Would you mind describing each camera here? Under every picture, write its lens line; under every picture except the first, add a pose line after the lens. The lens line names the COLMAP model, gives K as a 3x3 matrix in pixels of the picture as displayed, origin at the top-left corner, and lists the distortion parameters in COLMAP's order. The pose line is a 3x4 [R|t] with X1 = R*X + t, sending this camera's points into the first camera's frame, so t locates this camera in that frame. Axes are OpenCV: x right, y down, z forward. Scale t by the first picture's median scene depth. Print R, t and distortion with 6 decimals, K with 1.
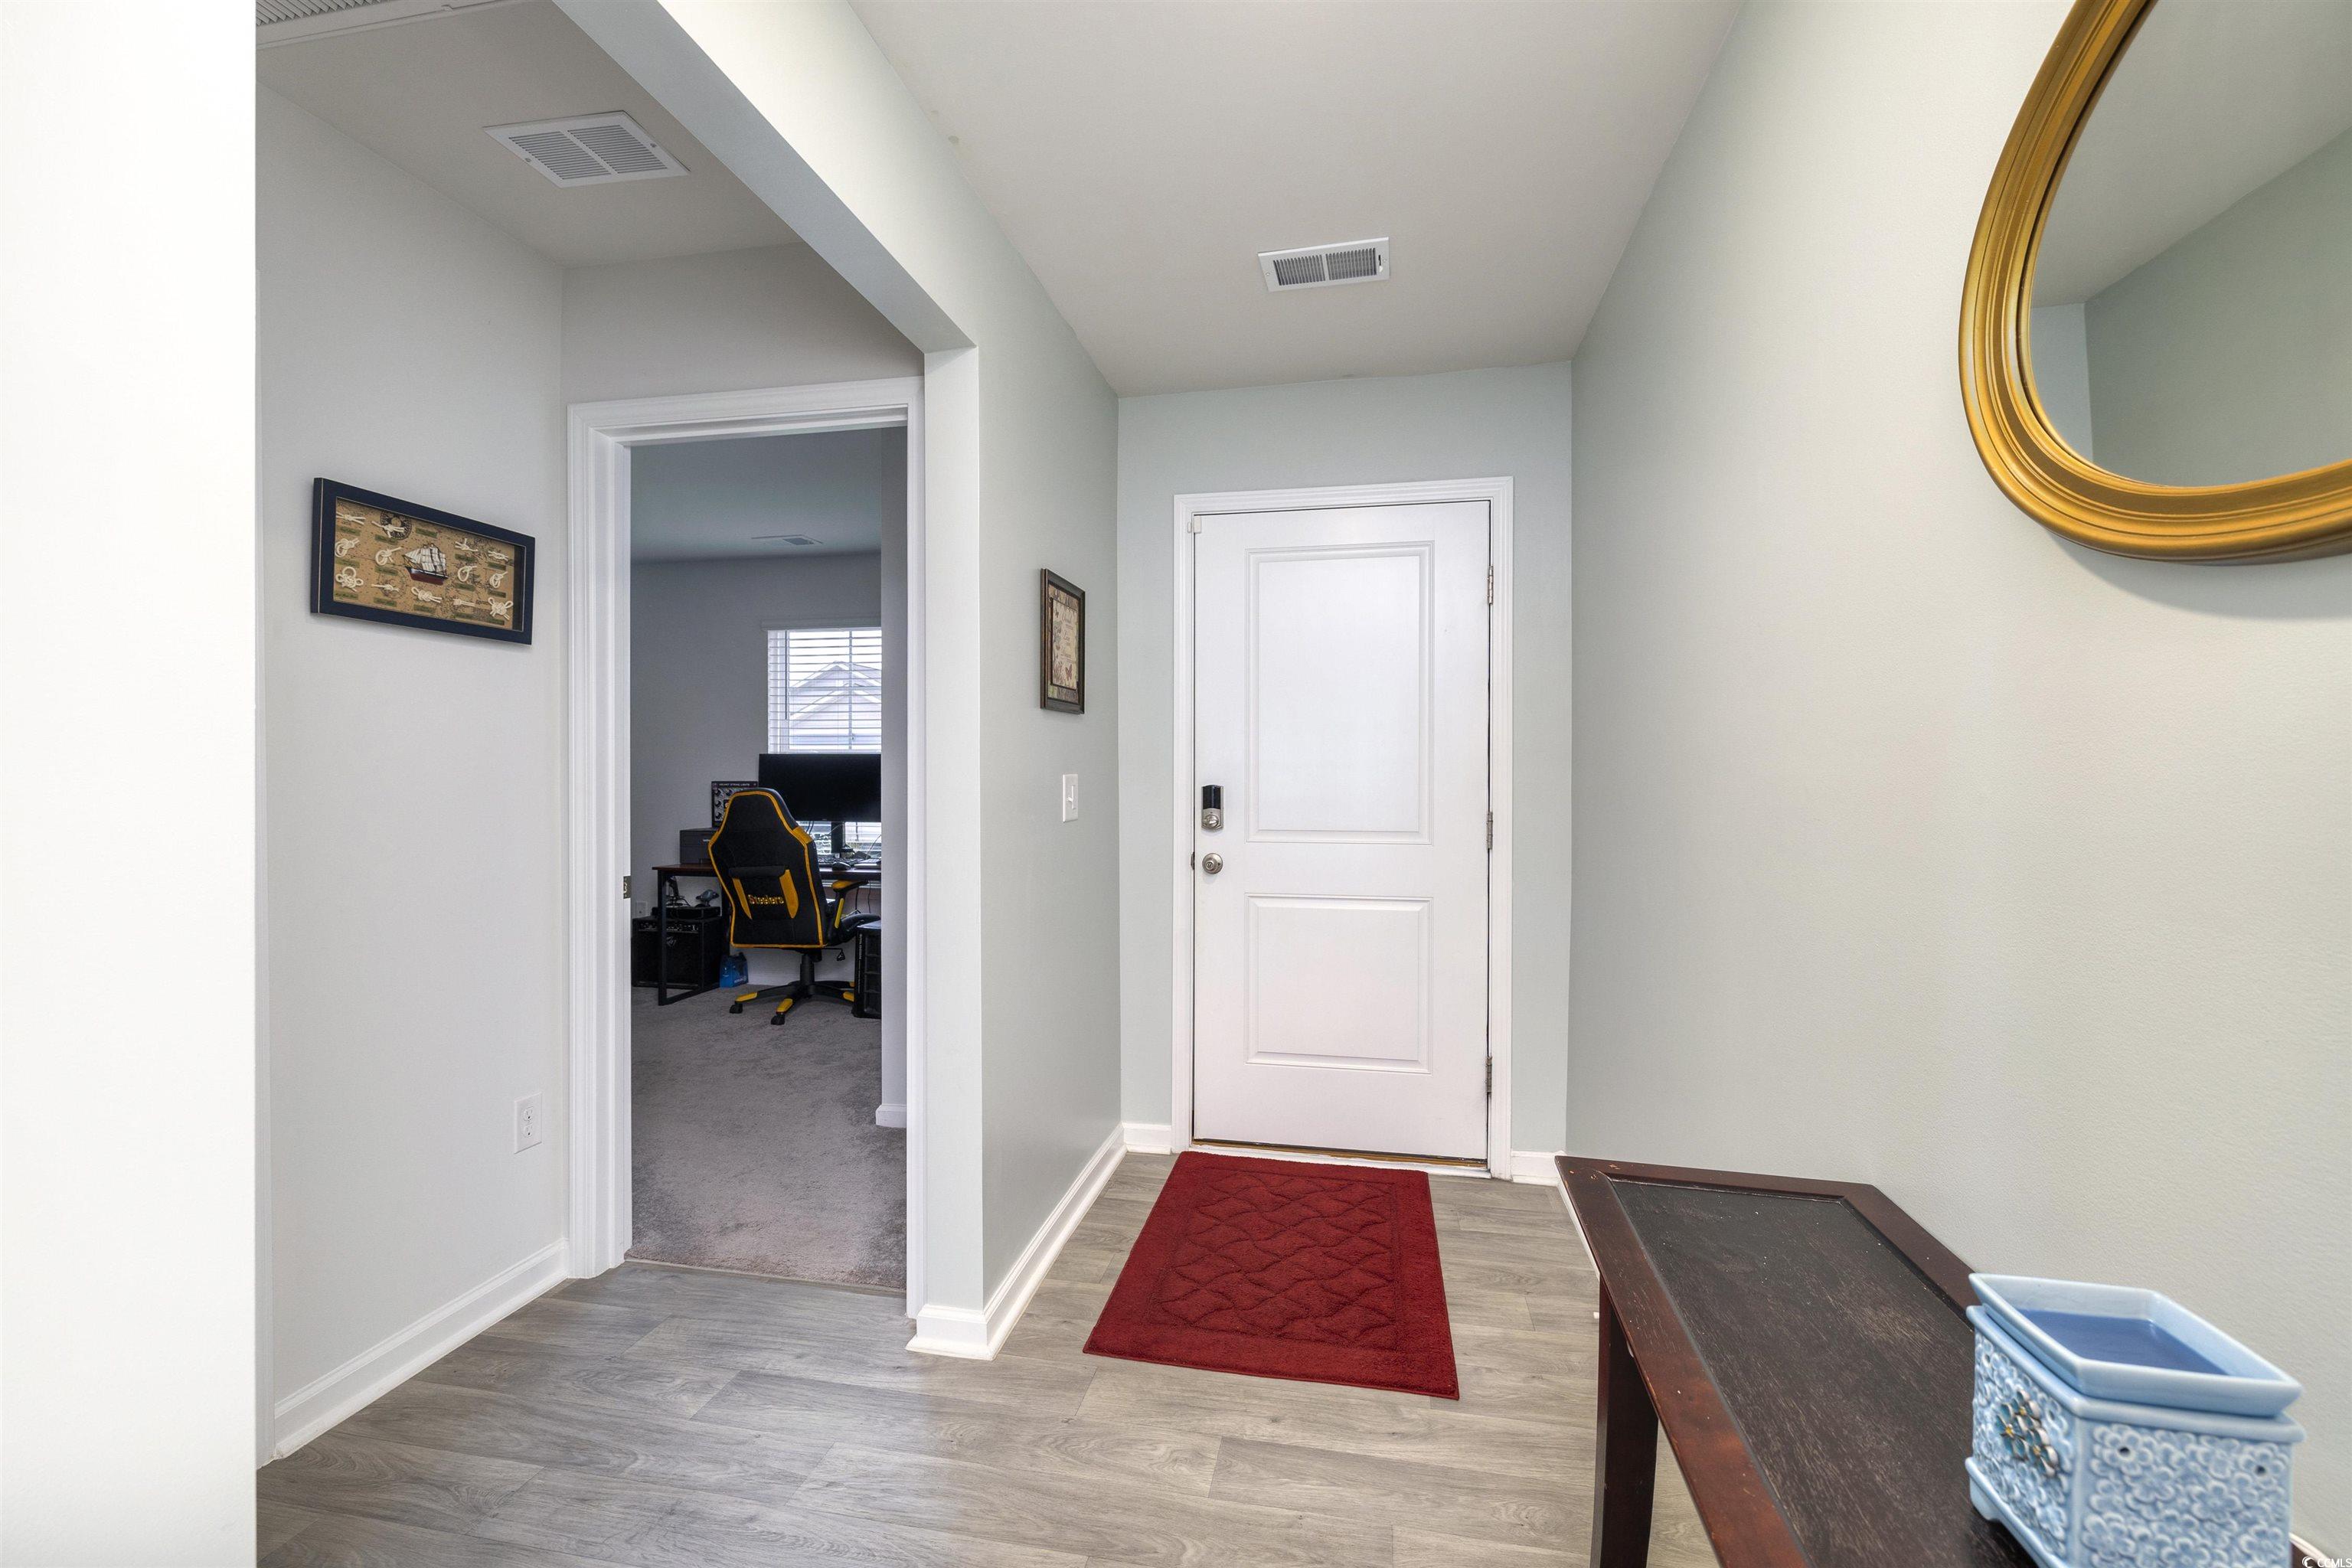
lens RADIAL K [[993.9, 0, 1153.6], [0, 993.9, 764.4], [0, 0, 1]] dist [0.000705, -0.000144]
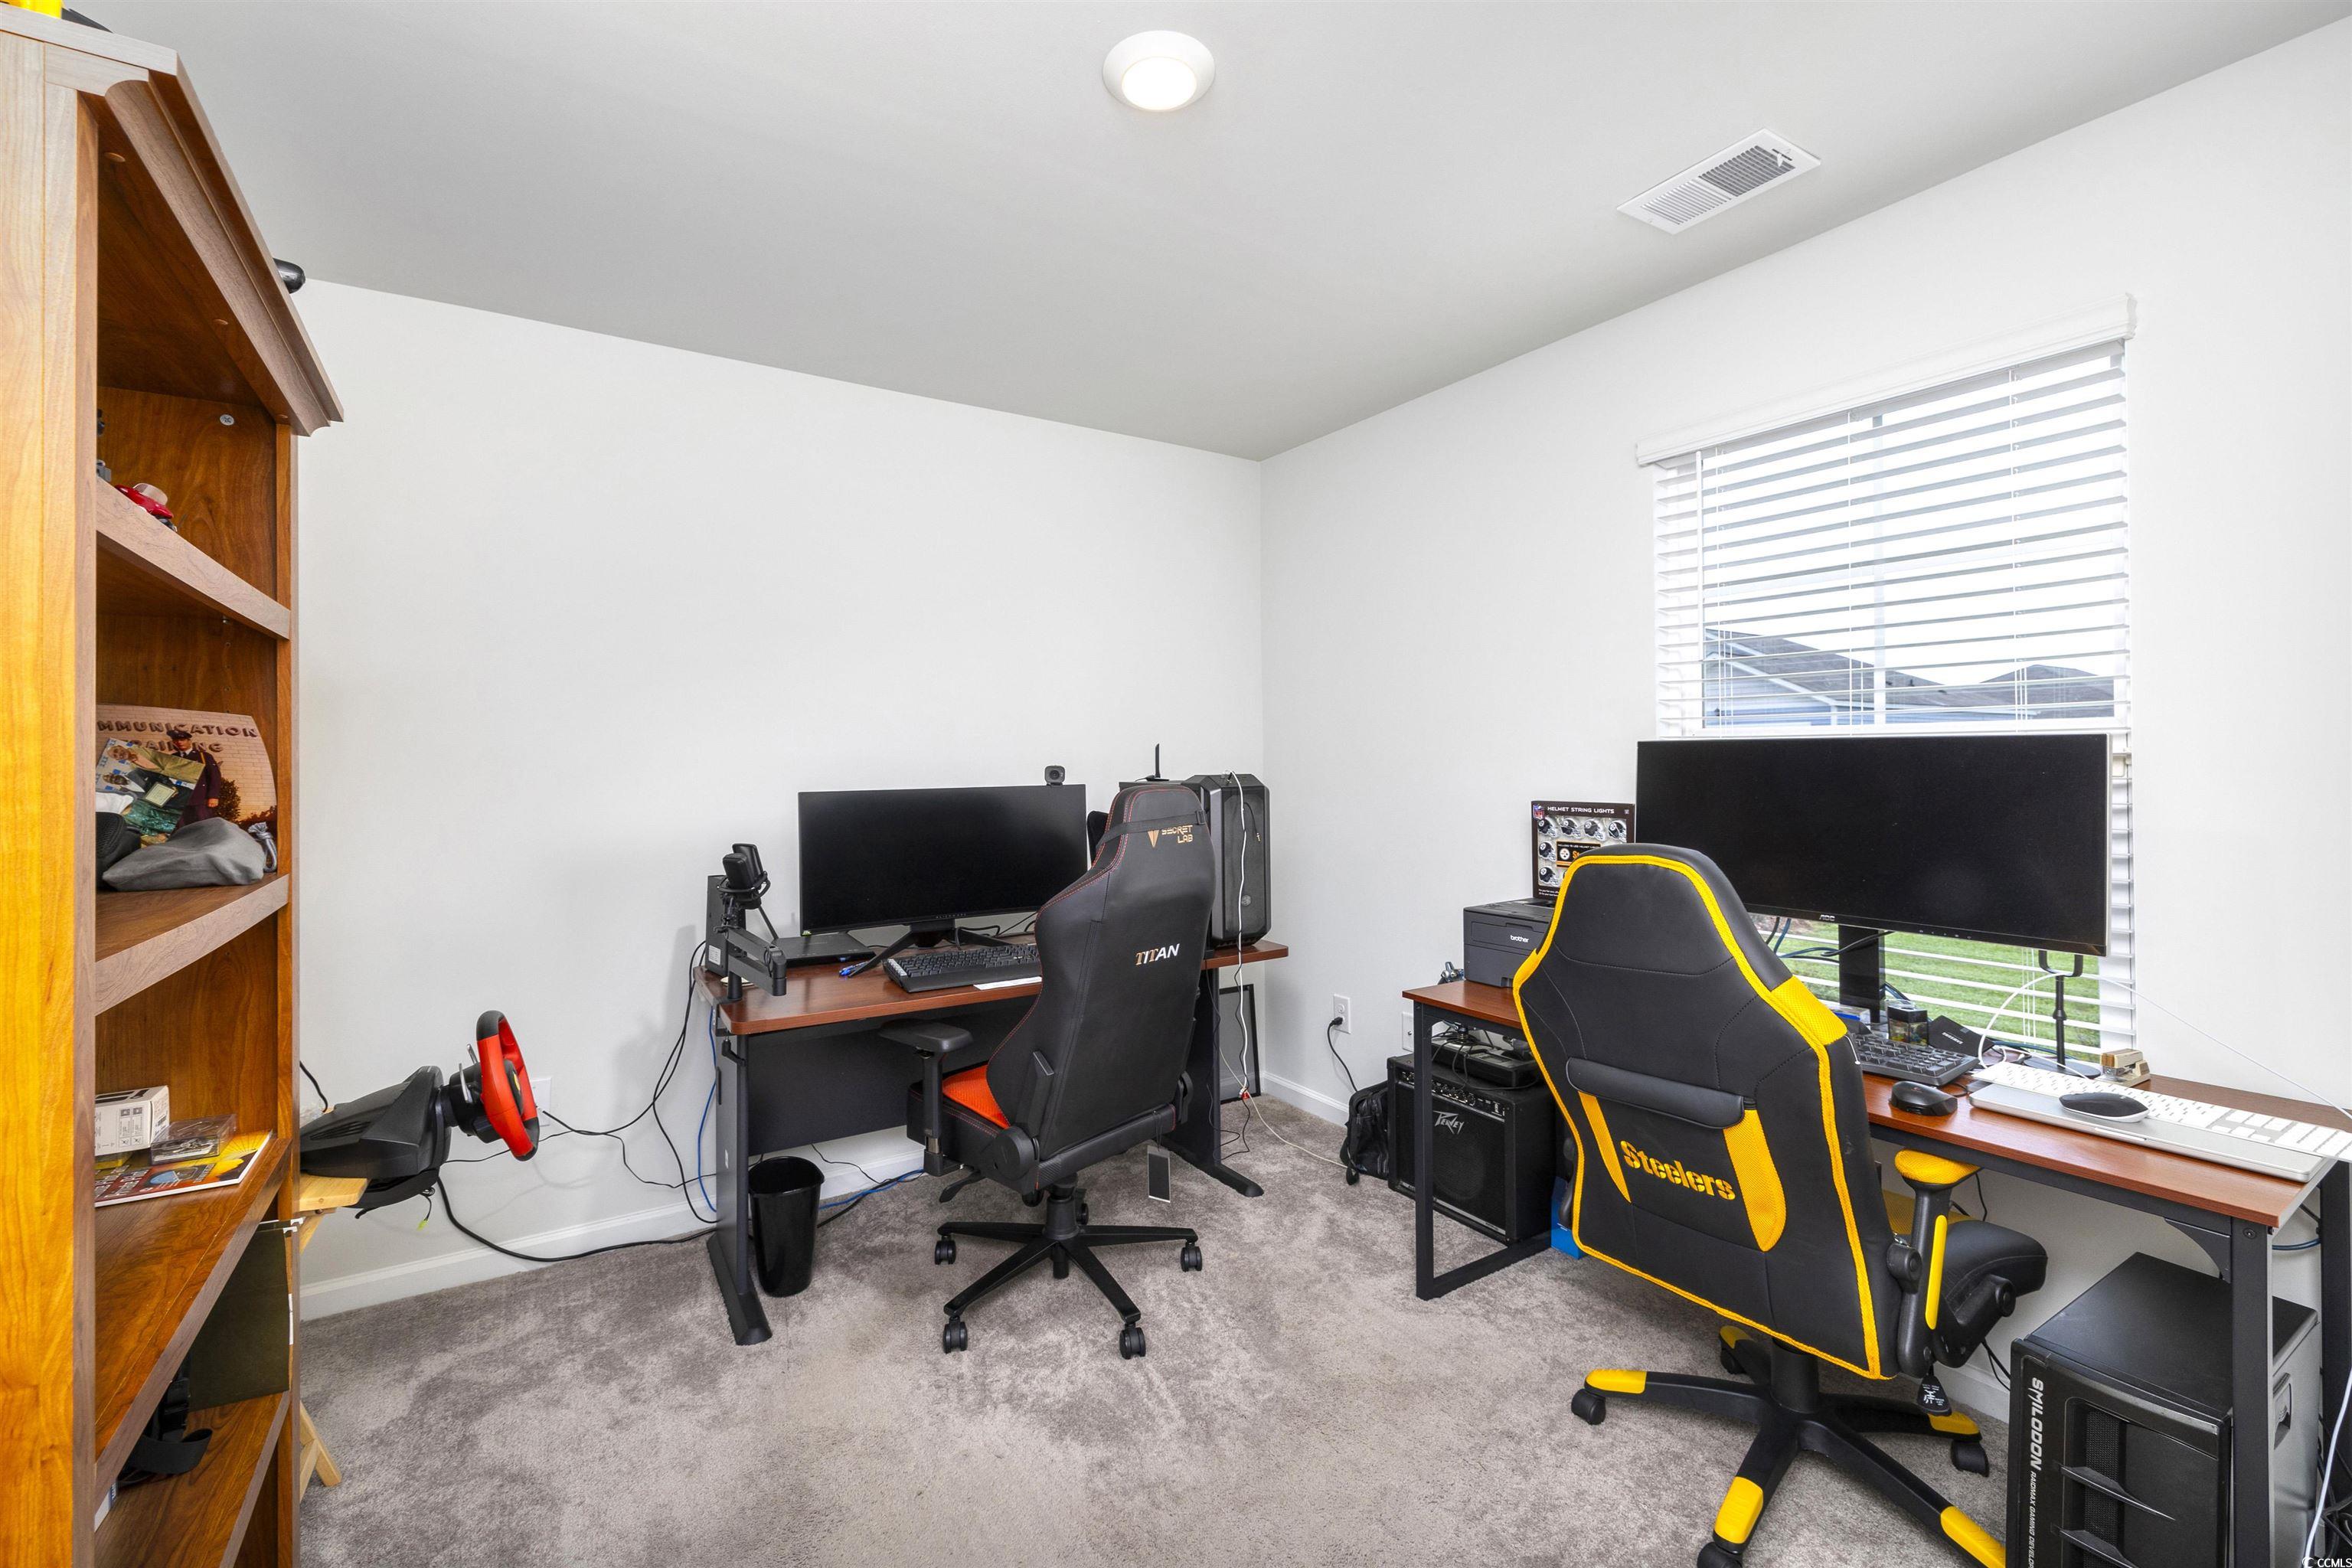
lens RADIAL K [[993.9, 0, 1153.6], [0, 993.9, 764.4], [0, 0, 1]] dist [0.000705, -0.000144]
pose [[0.694943, 0.003022, -0.719059, -0.258463], [0.013326, 0.999765, 0.017081, -0.011758], [0.718942, -0.021453, 0.694739, 0.610146]]
